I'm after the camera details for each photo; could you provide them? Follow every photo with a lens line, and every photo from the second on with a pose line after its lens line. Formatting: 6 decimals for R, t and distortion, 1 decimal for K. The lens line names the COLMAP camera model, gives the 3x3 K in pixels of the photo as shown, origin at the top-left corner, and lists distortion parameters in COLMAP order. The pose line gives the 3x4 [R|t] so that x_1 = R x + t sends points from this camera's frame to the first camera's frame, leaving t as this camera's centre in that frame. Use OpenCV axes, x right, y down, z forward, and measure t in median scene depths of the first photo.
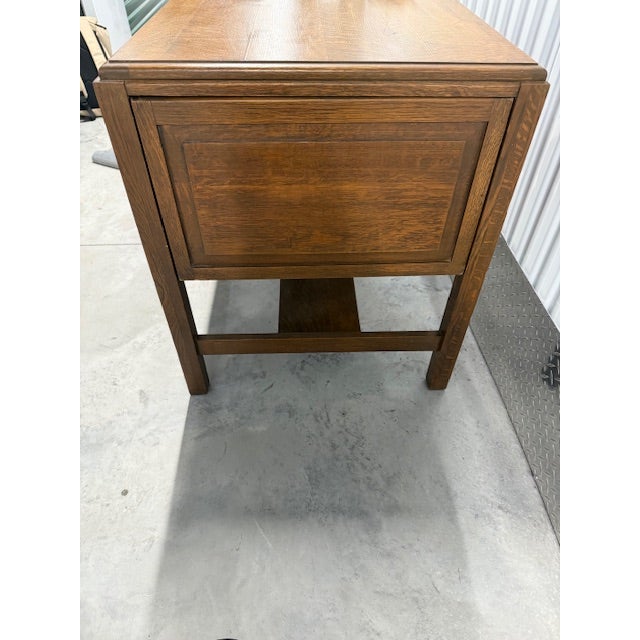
lens RADIAL K [[454.7, 0, 317.4], [0, 454.7, 322.1], [0, 0, 1]] dist [0.043453, -0.080241]
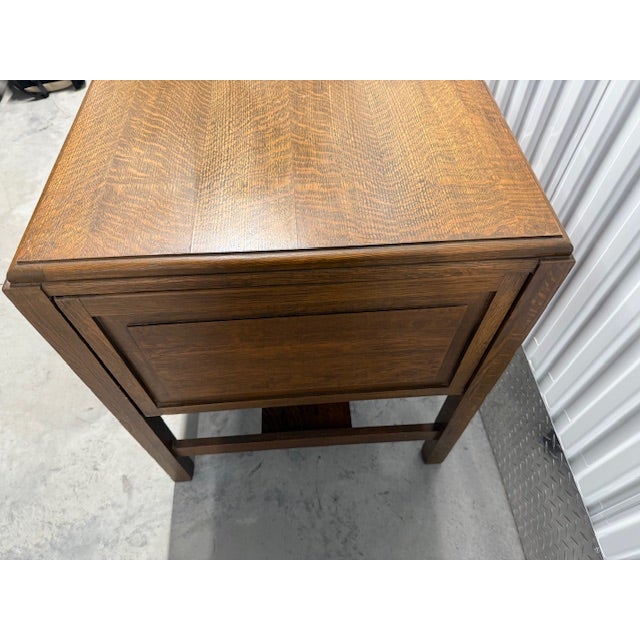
lens RADIAL K [[459.9, 0, 318.0], [0, 459.9, 324.5], [0, 0, 1]] dist [-0.006274, -0.004985]
pose [[0.999373, -0.035332, 0.002374, 0.033121], [0.034302, 0.982530, 0.182915, -0.359227], [-0.008795, -0.182719, 0.983126, 0.120446]]
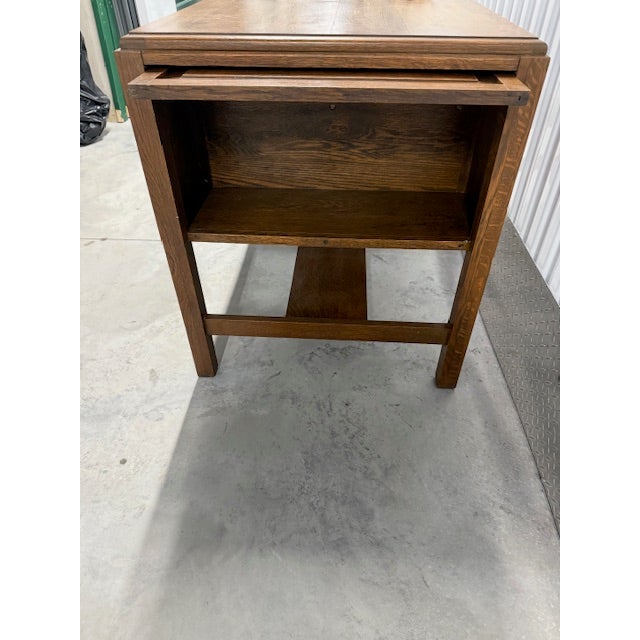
lens RADIAL K [[454.7, 0, 317.4], [0, 454.7, 322.1], [0, 0, 1]] dist [0.043453, -0.080241]
pose [[0.995068, 0.052631, -0.084077, 0.071532], [-0.058192, 0.996179, -0.065121, 0.097127], [0.080329, 0.069693, 0.994329, 0.001004]]
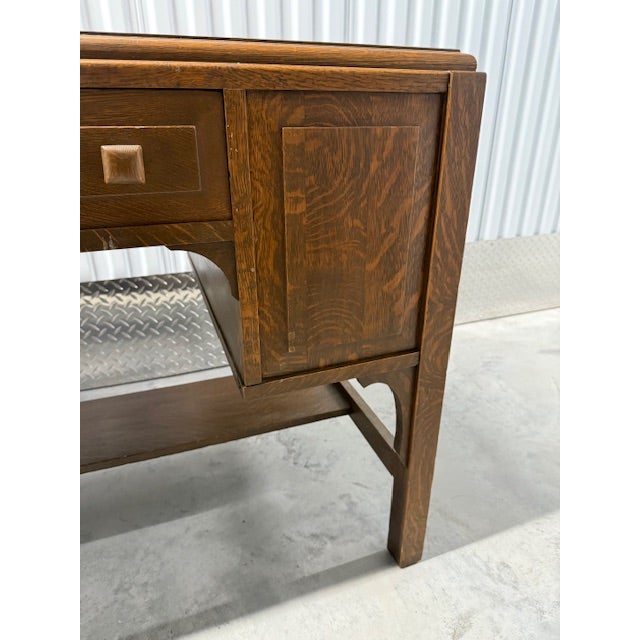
lens RADIAL K [[454.7, 0, 317.4], [0, 454.7, 322.1], [0, 0, 1]] dist [0.043453, -0.080241]
pose [[-0.320080, -0.394711, 0.861250, -0.734880], [0.657492, 0.561961, 0.501901, -0.522283], [-0.682094, 0.726914, 0.079647, 0.864710]]
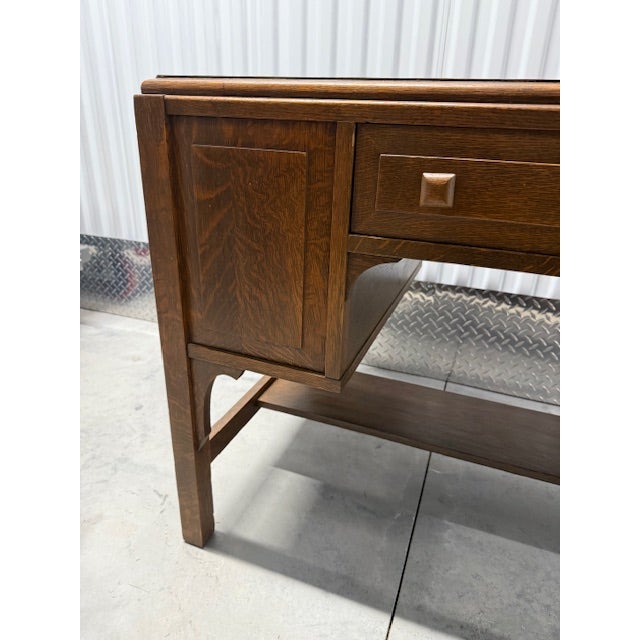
lens RADIAL K [[454.7, 0, 317.4], [0, 454.7, 322.1], [0, 0, 1]] dist [0.043453, -0.080241]
pose [[0.395867, -0.362212, 0.843855, -0.780317], [0.621630, 0.782070, 0.044074, -0.713103], [-0.675918, 0.507118, 0.534758, 1.033046]]
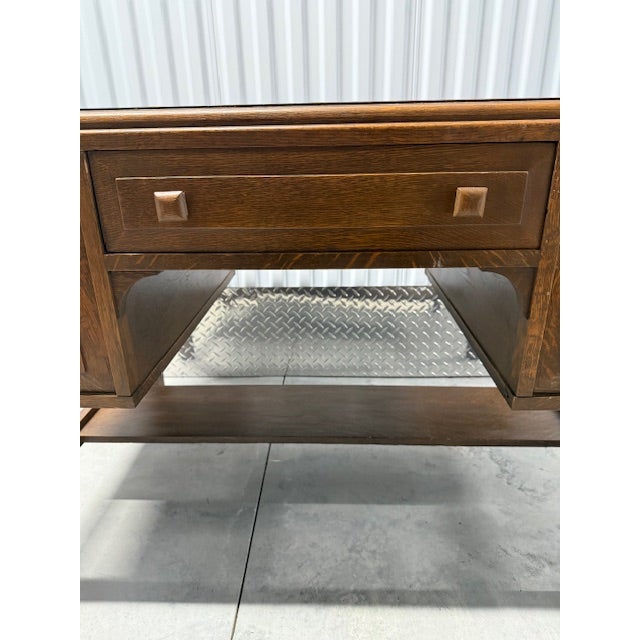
lens RADIAL K [[449.9, 0, 320.0], [0, 449.9, 320.0], [0, 0, 1]] dist [0.037186, -0.089609]
pose [[0.068805, -0.379744, 0.922529, -0.794613], [0.709609, 0.668610, 0.222297, -0.637859], [-0.701228, 0.639340, 0.315473, 0.944227]]
